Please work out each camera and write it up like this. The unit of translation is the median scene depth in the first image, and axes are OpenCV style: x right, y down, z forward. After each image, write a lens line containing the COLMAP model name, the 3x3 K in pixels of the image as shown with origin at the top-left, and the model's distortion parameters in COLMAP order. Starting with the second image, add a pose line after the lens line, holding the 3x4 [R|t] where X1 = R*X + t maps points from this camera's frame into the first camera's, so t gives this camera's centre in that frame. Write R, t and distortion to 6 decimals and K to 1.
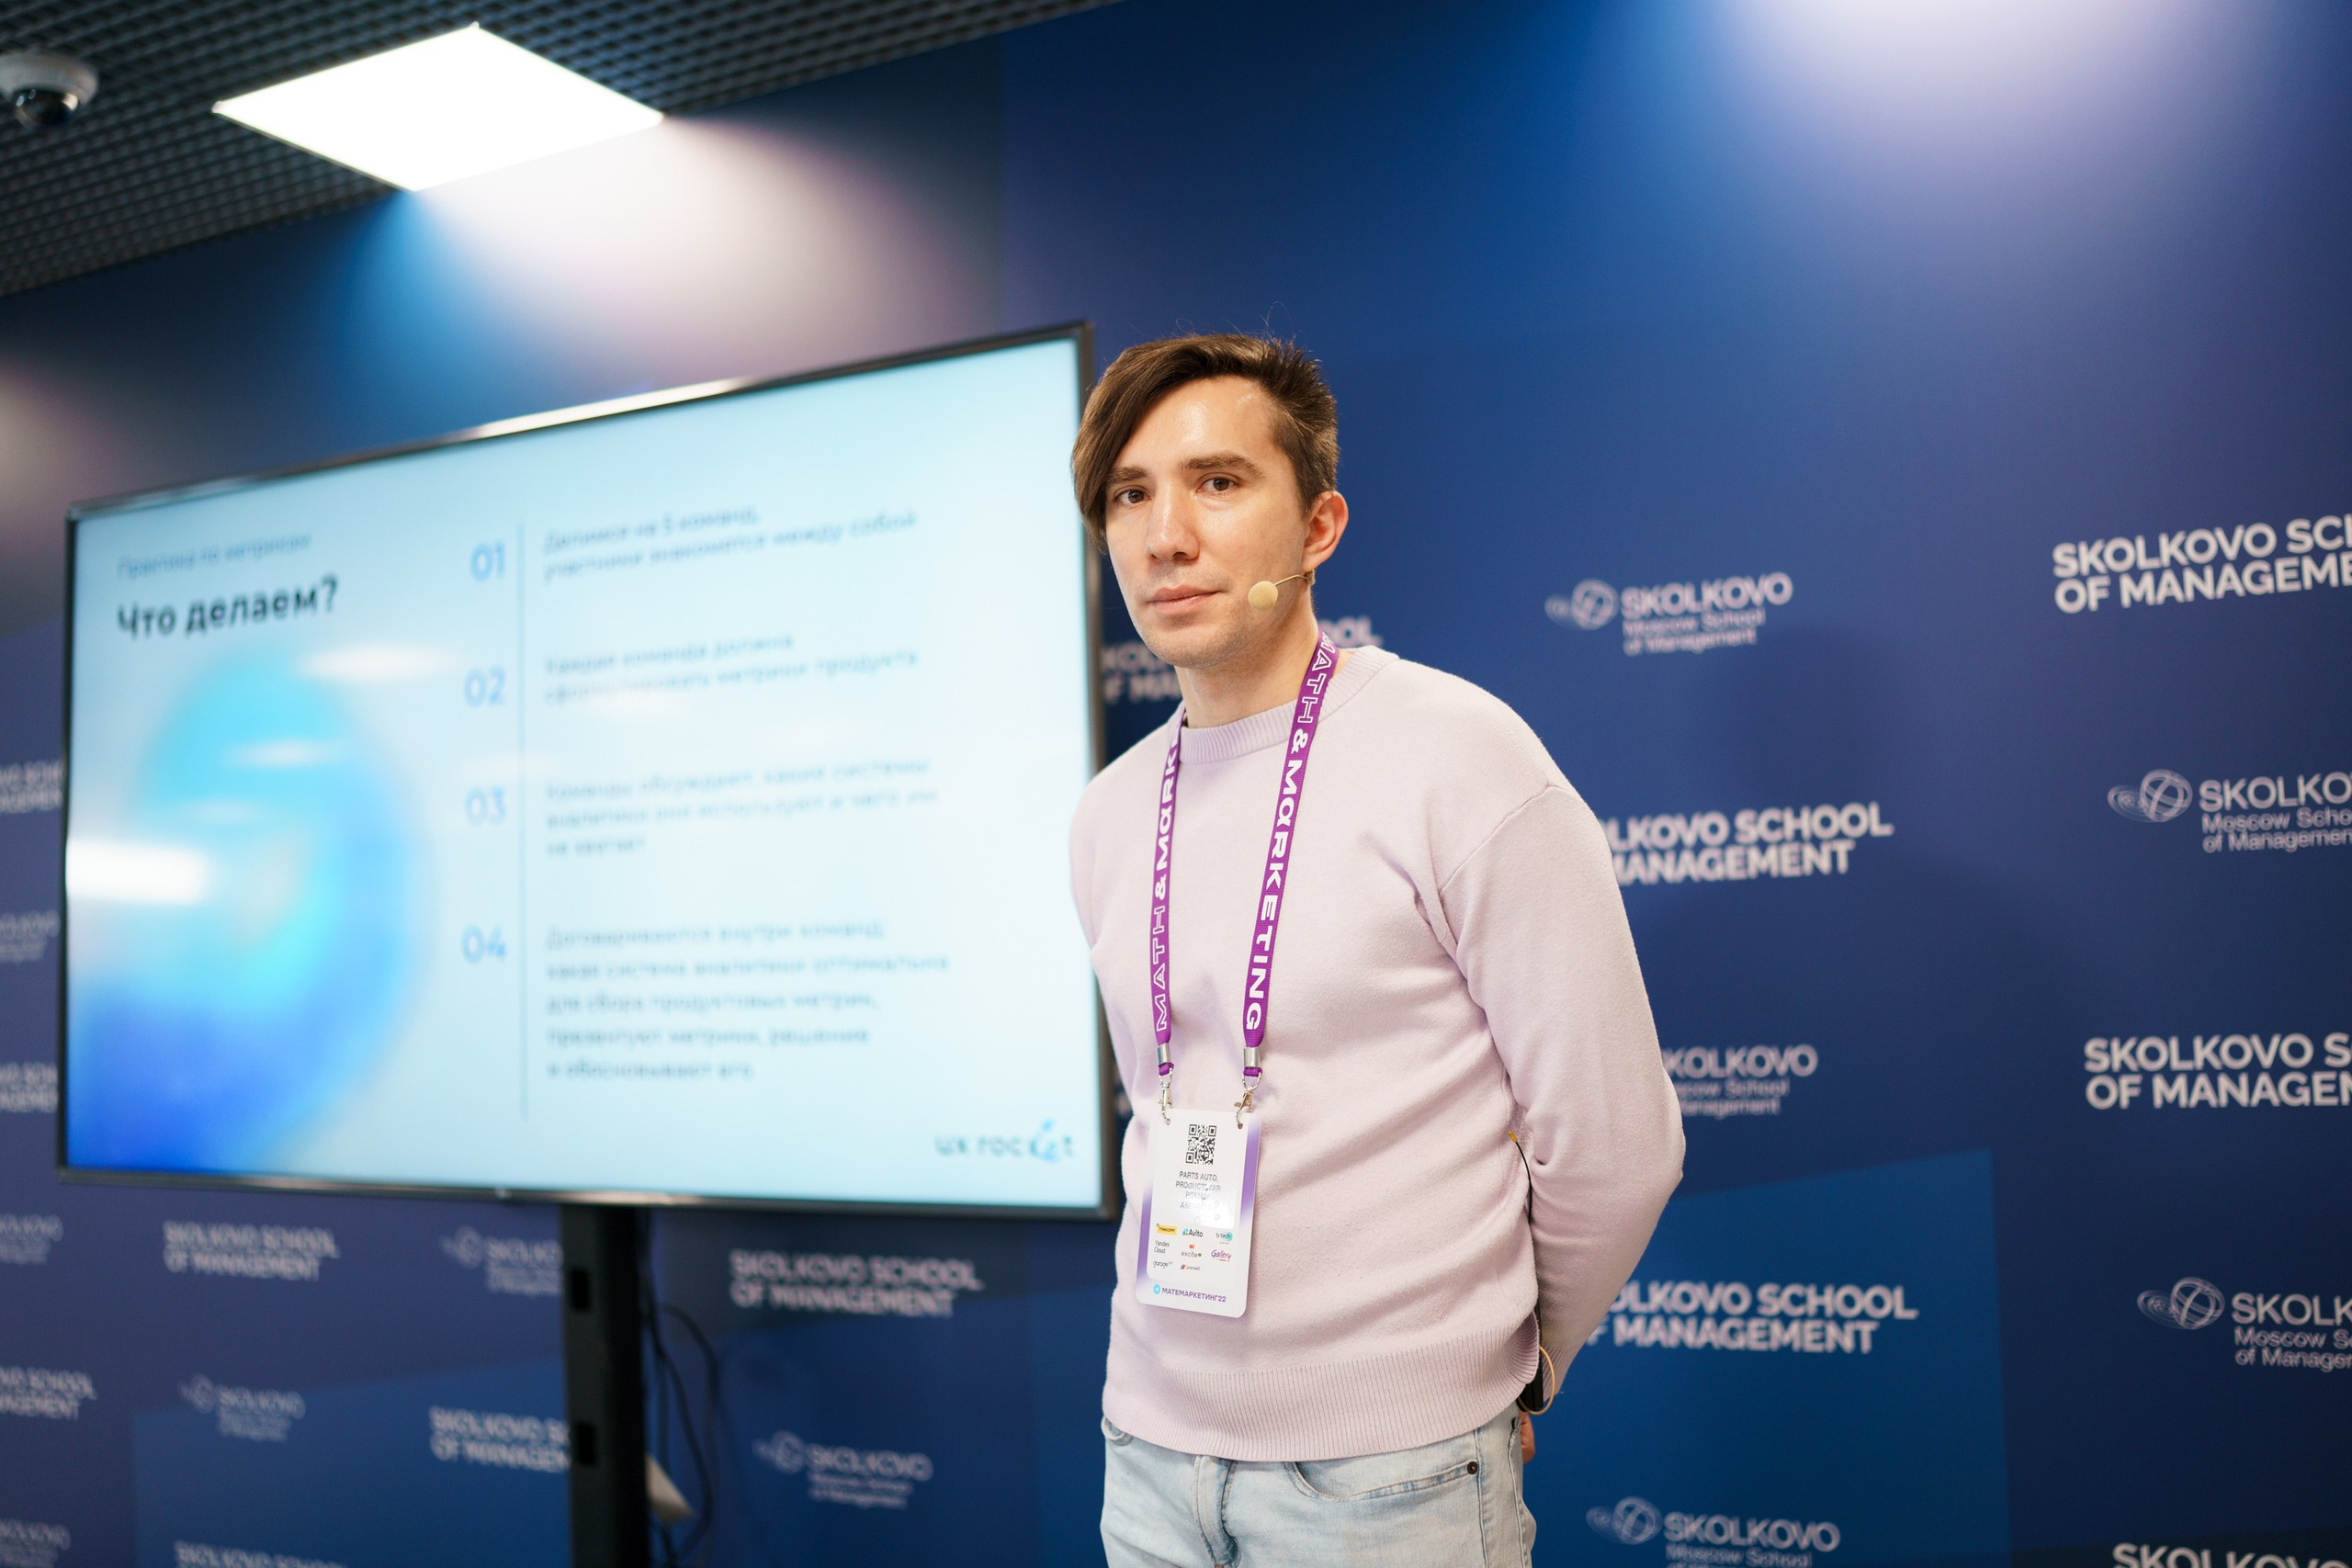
lens RADIAL K [[2206.3, 0, 1176.0], [0, 2206.3, 784.0], [0, 0, 1]] dist [-0.082516, 0.018281]
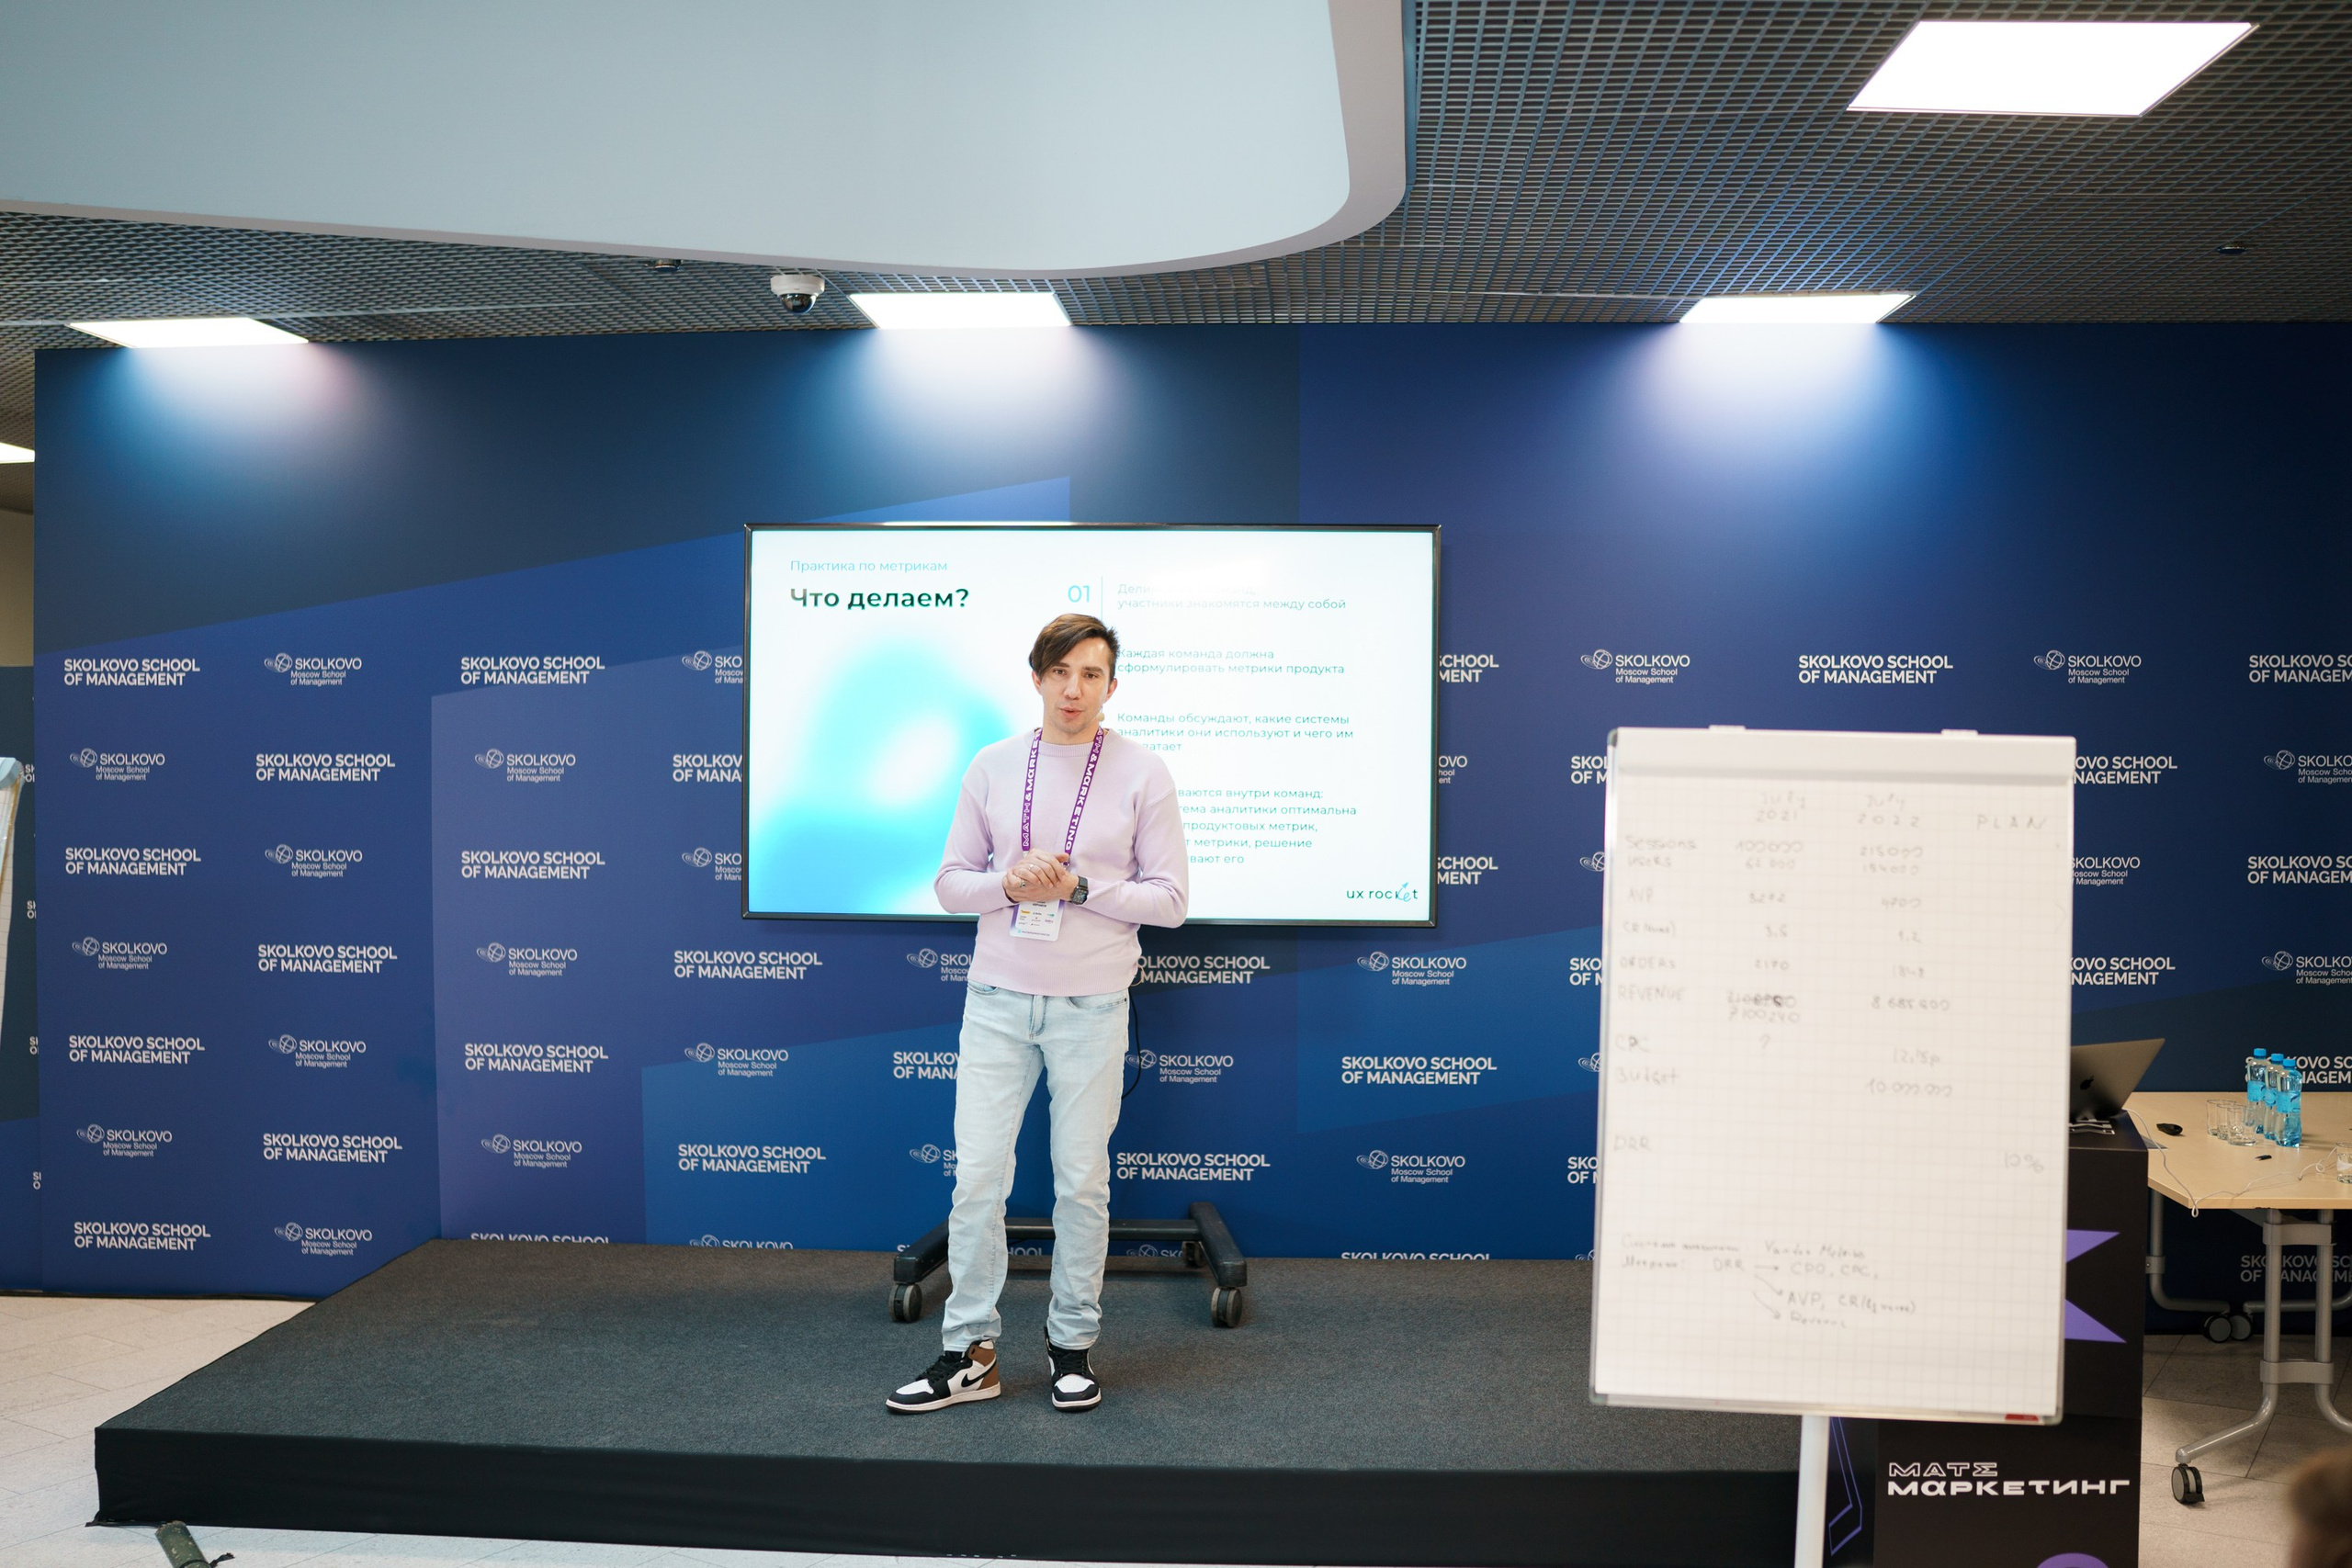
lens RADIAL K [[2206.3, 0, 1176.0], [0, 2206.3, 784.0], [0, 0, 1]] dist [-0.082516, 0.018281]
pose [[0.918799, 0.031310, 0.393482, -0.938961], [-0.064713, 0.995310, 0.071909, -0.076122], [-0.389385, -0.091534, 0.916516, -0.775879]]
